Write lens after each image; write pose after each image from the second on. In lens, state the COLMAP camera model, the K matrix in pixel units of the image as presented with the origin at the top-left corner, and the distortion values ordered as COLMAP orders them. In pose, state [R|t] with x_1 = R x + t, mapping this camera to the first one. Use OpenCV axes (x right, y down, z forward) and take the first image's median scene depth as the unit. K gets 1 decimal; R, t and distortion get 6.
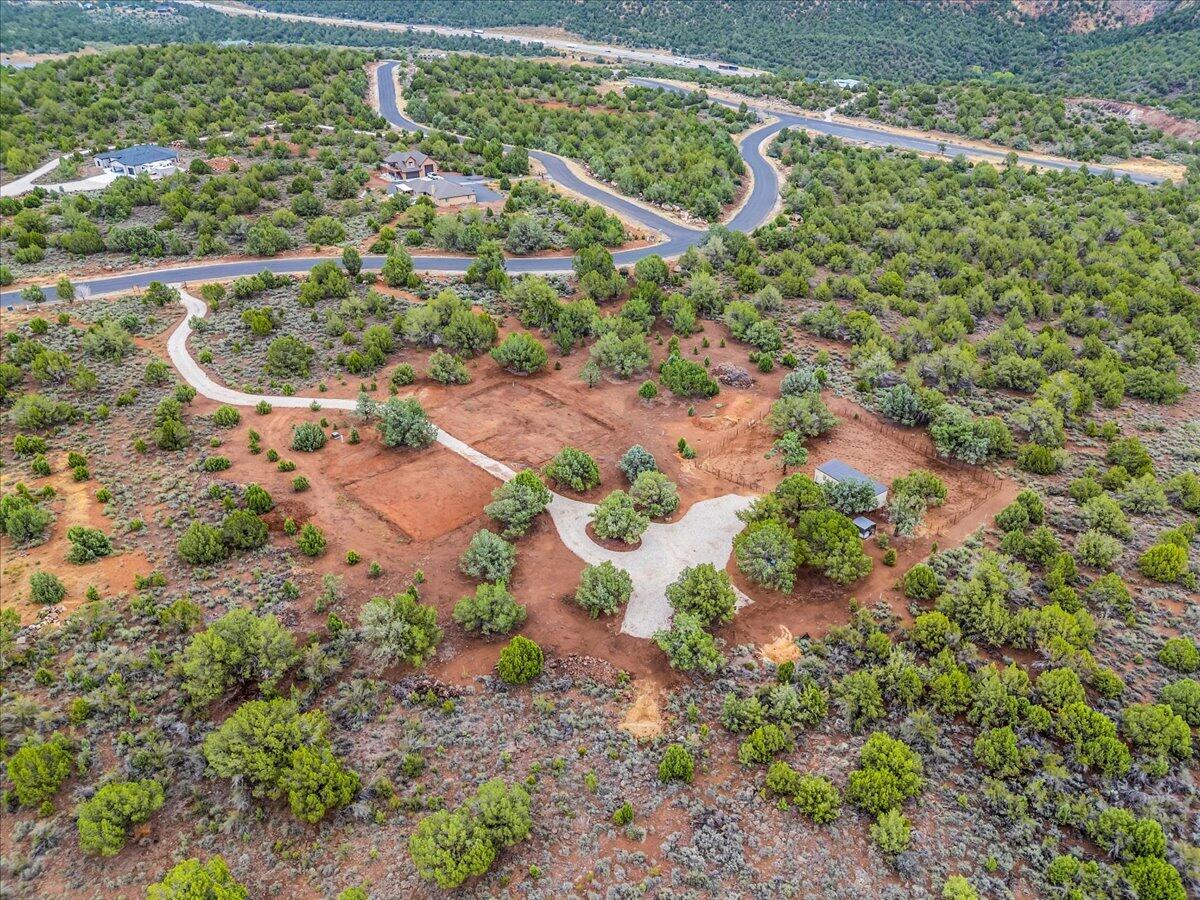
lens RADIAL K [[883.9, 0, 600.0], [0, 883.9, 450.0], [0, 0, 1]] dist [0.064779, -0.064431]
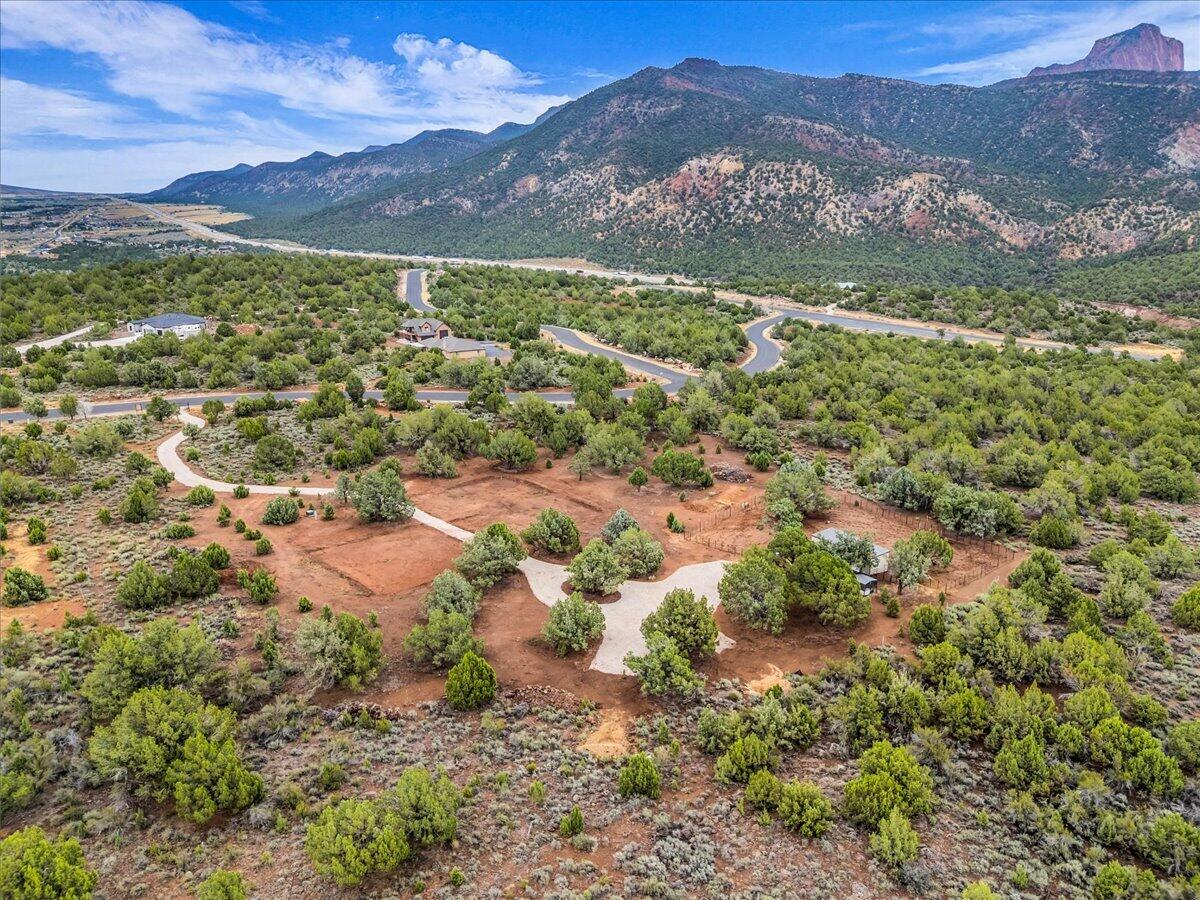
lens RADIAL K [[883.9, 0, 600.0], [0, 883.9, 450.0], [0, 0, 1]] dist [0.064779, -0.064431]
pose [[0.999683, 0.000993, -0.025158, 0.036269], [-0.007056, 0.970230, -0.242083, 0.134740], [0.024169, 0.242184, 0.969929, 0.053516]]
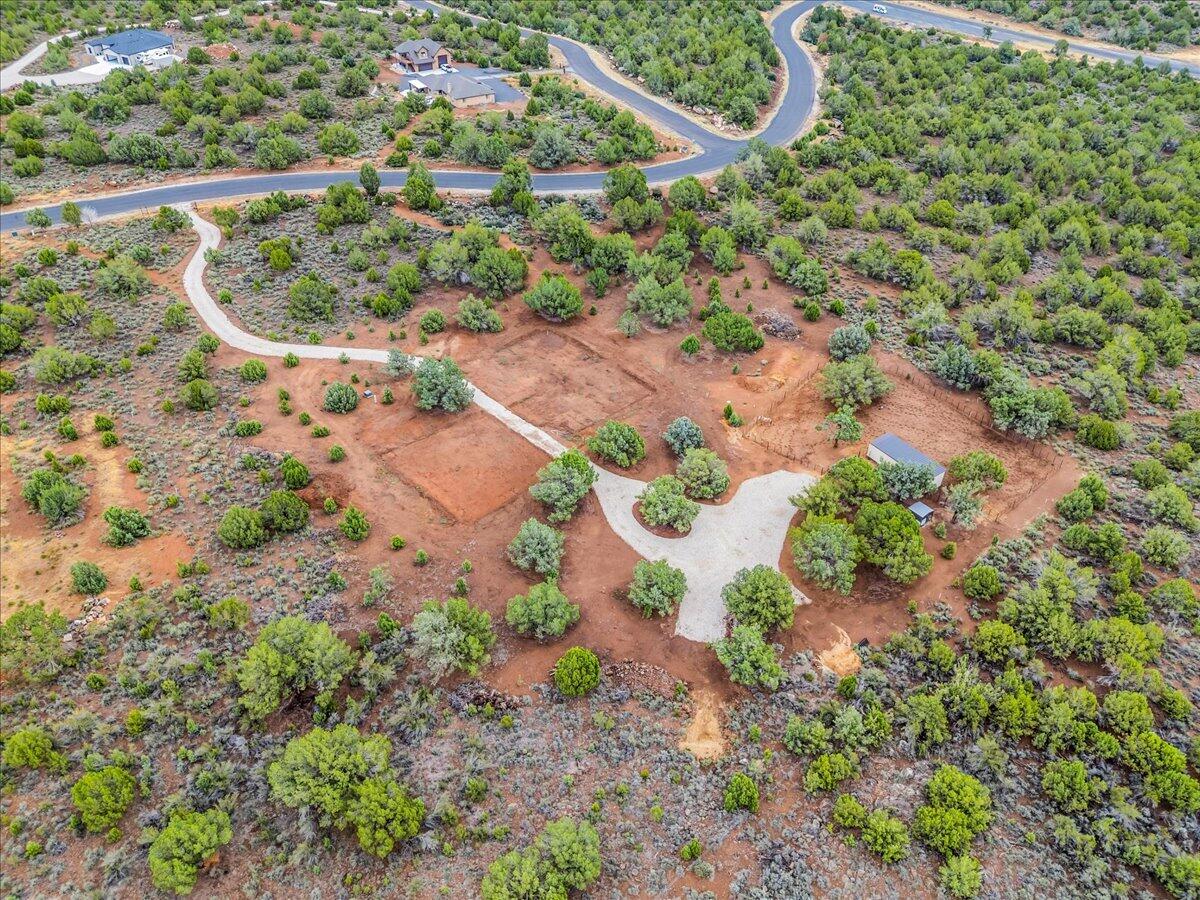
lens RADIAL K [[883.9, 0, 600.0], [0, 883.9, 450.0], [0, 0, 1]] dist [0.064779, -0.064431]
pose [[0.999897, 0.014296, -0.001312, -0.039939], [-0.013978, 0.990325, 0.138063, -0.084522], [0.003273, -0.138031, 0.990423, 0.035891]]
